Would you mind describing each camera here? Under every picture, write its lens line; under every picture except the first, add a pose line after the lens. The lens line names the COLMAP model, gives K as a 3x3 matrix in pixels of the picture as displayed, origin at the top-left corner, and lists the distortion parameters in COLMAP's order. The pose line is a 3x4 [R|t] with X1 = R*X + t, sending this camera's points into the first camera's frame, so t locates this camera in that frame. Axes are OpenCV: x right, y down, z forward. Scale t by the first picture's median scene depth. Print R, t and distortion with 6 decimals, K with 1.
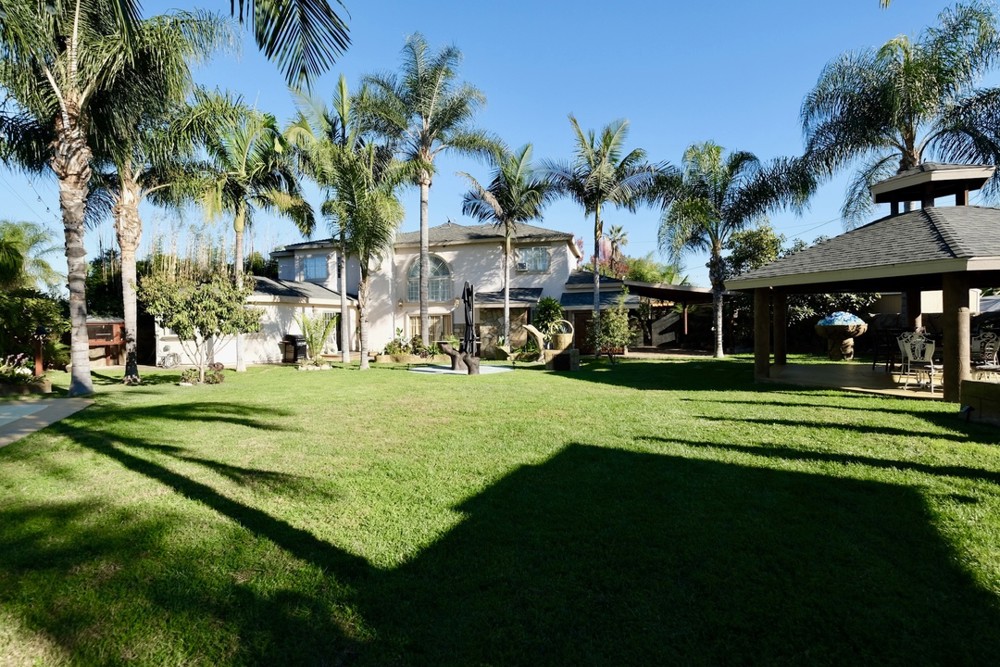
lens RADIAL K [[457.2, 0, 500.0], [0, 457.2, 333.5], [0, 0, 1]] dist [0.000739, 0.000242]
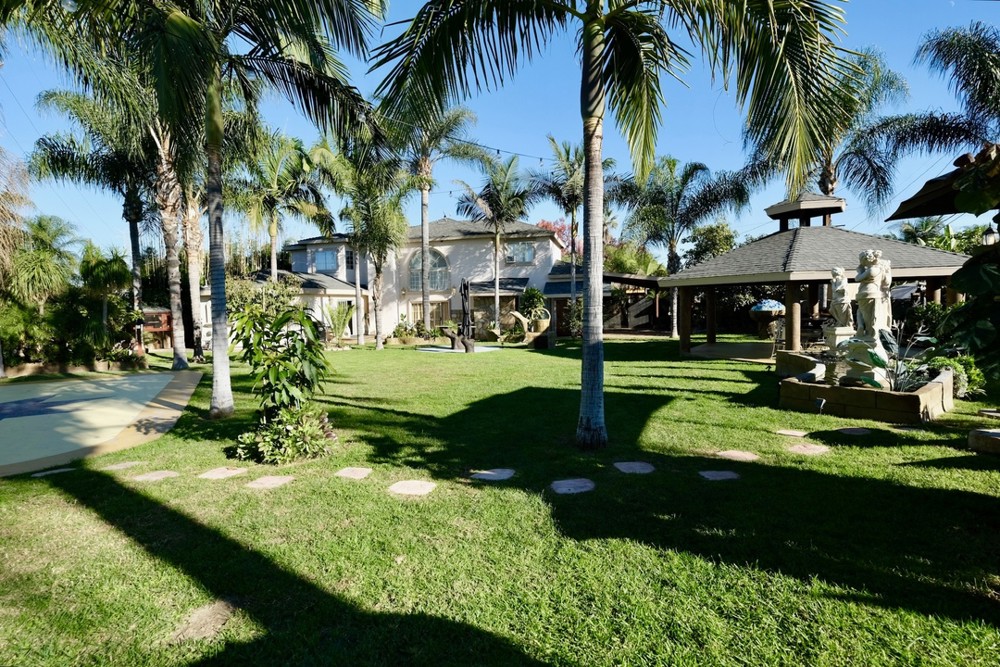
lens RADIAL K [[457.2, 0, 500.0], [0, 457.2, 333.5], [0, 0, 1]] dist [0.000739, 0.000242]
pose [[0.999876, -0.008078, 0.013497, 0.006184], [0.007528, 0.999160, 0.040282, -0.009165], [-0.013811, -0.040176, 0.999097, -0.176886]]
